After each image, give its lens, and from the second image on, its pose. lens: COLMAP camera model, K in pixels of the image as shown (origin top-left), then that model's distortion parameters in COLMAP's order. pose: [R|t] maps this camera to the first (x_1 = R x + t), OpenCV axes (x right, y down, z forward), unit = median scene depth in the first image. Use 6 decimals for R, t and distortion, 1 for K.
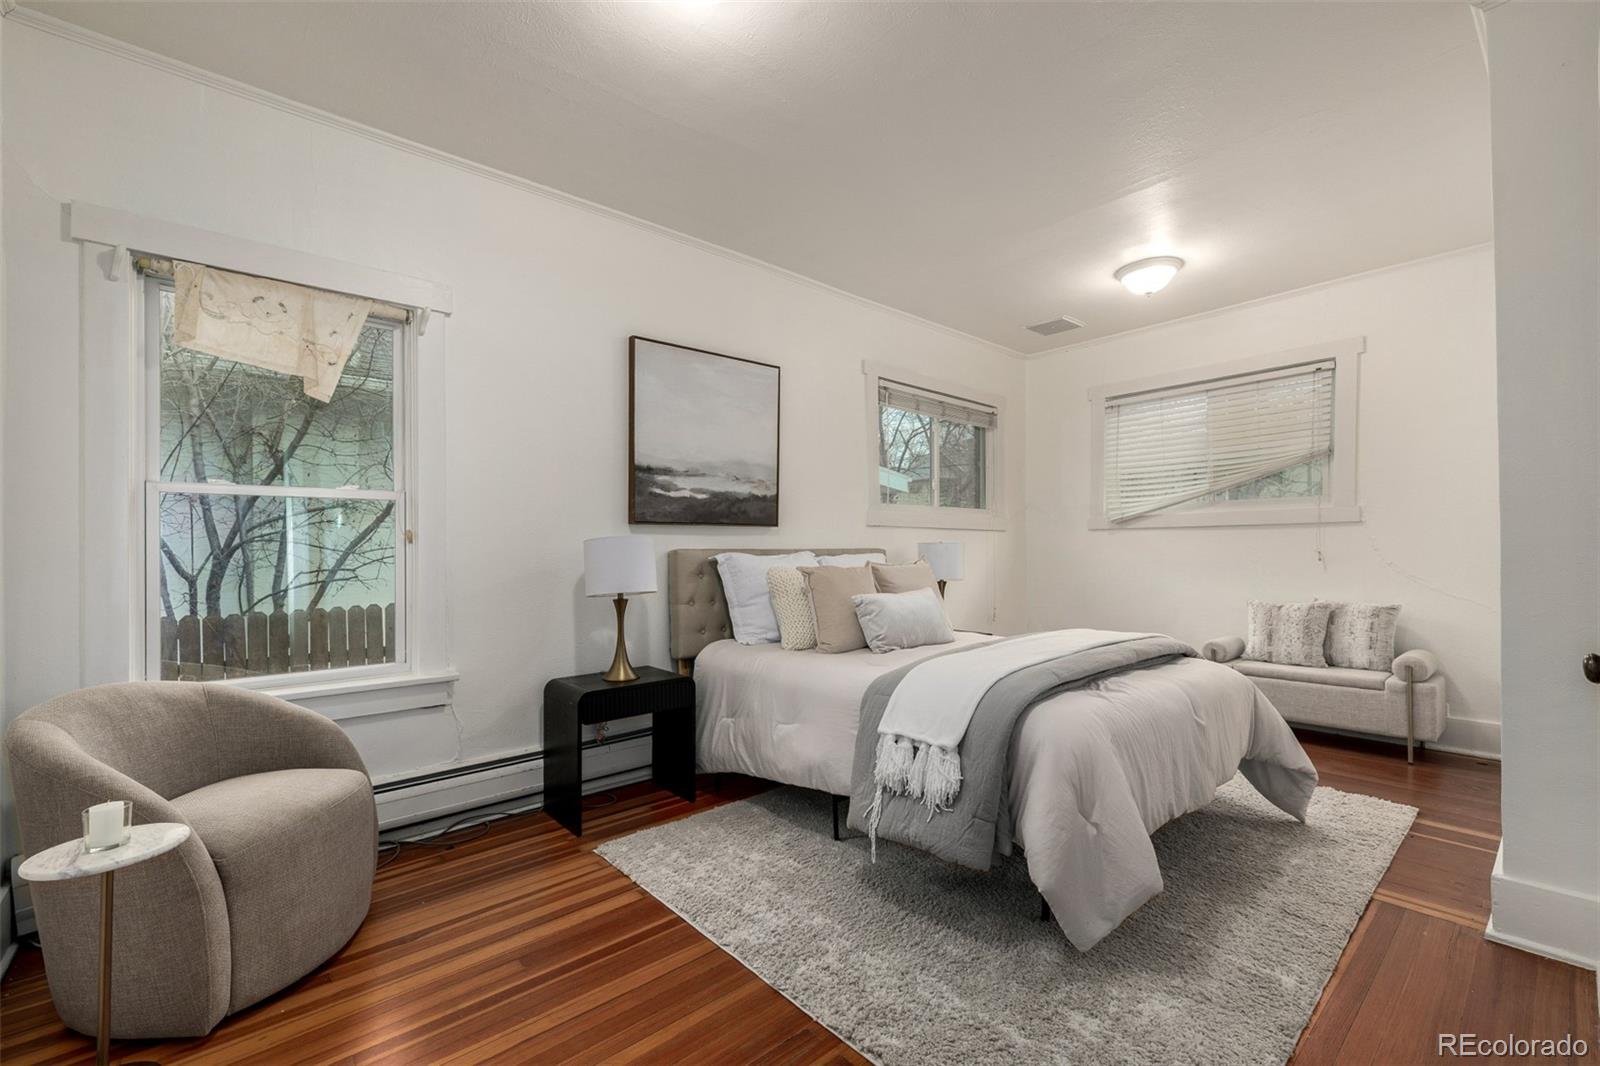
lens RADIAL K [[672.1, 0, 787.6], [0, 672.1, 544.7], [0, 0, 1]] dist [0.000895, 0.000502]
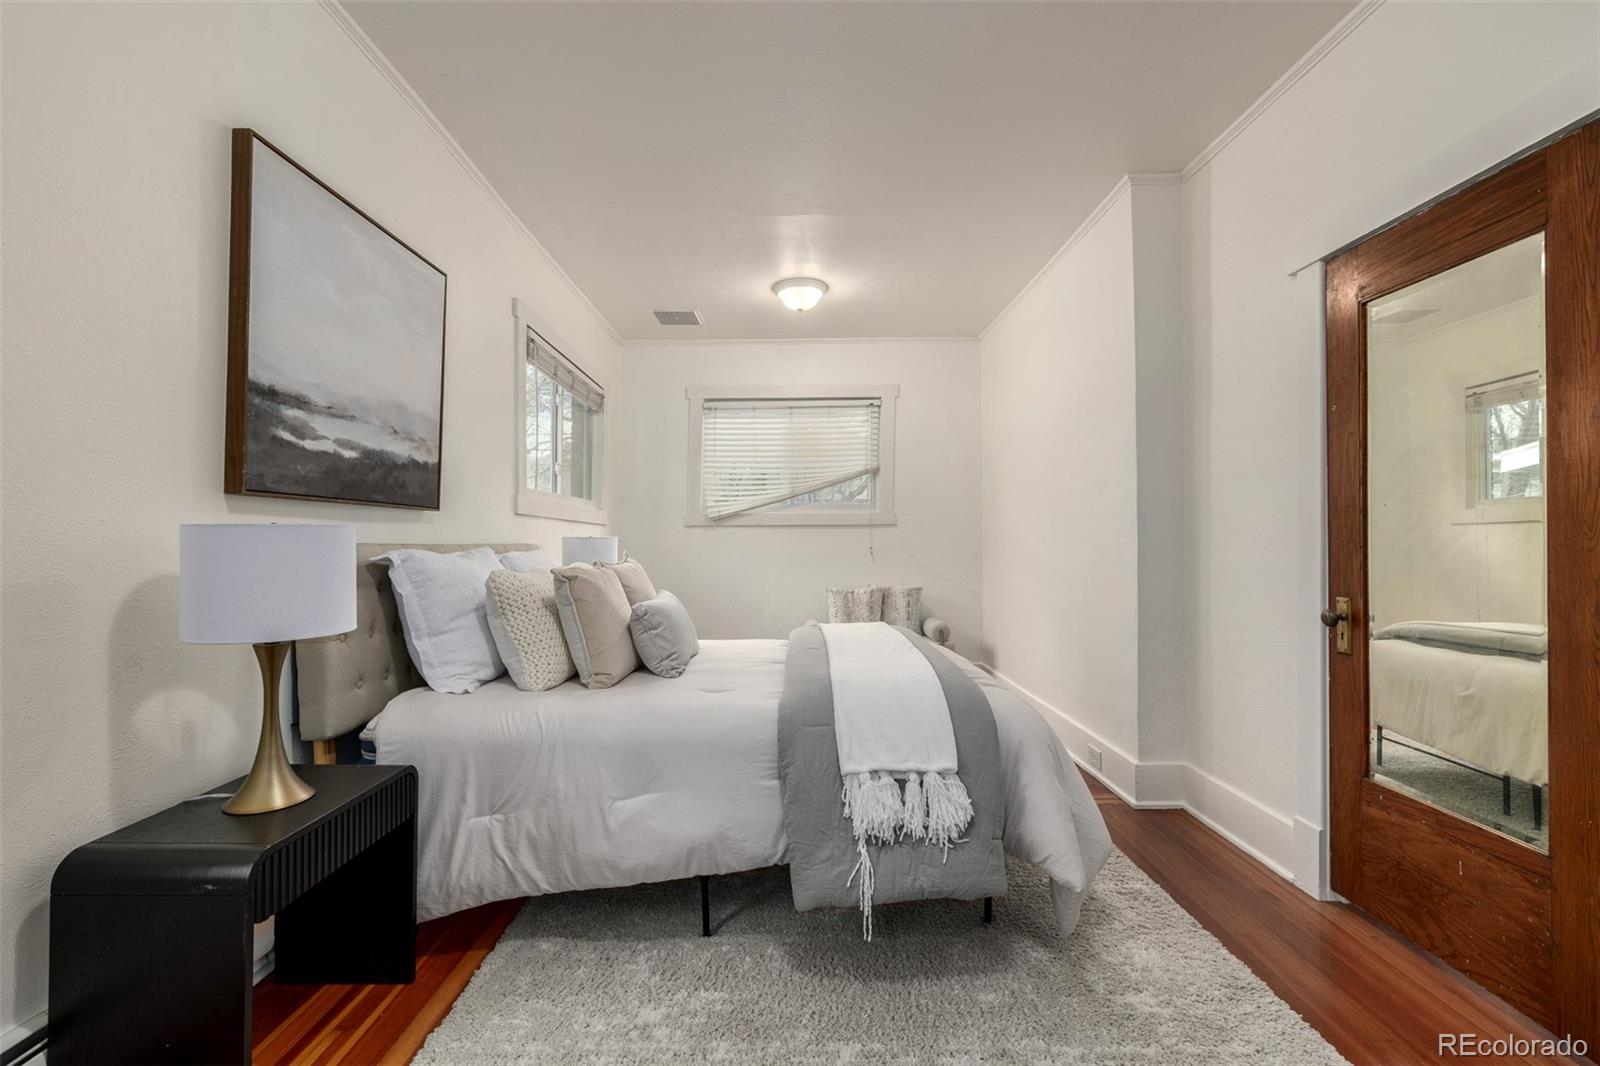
lens RADIAL K [[672.1, 0, 795.8], [0, 672.1, 534.8], [0, 0, 1]] dist [0.000895, 0.000502]
pose [[0.660642, 0.013536, 0.750579, -0.326839], [-0.006774, 0.999904, -0.012070, 0.003718], [-0.750671, 0.002889, 0.660670, 0.333452]]
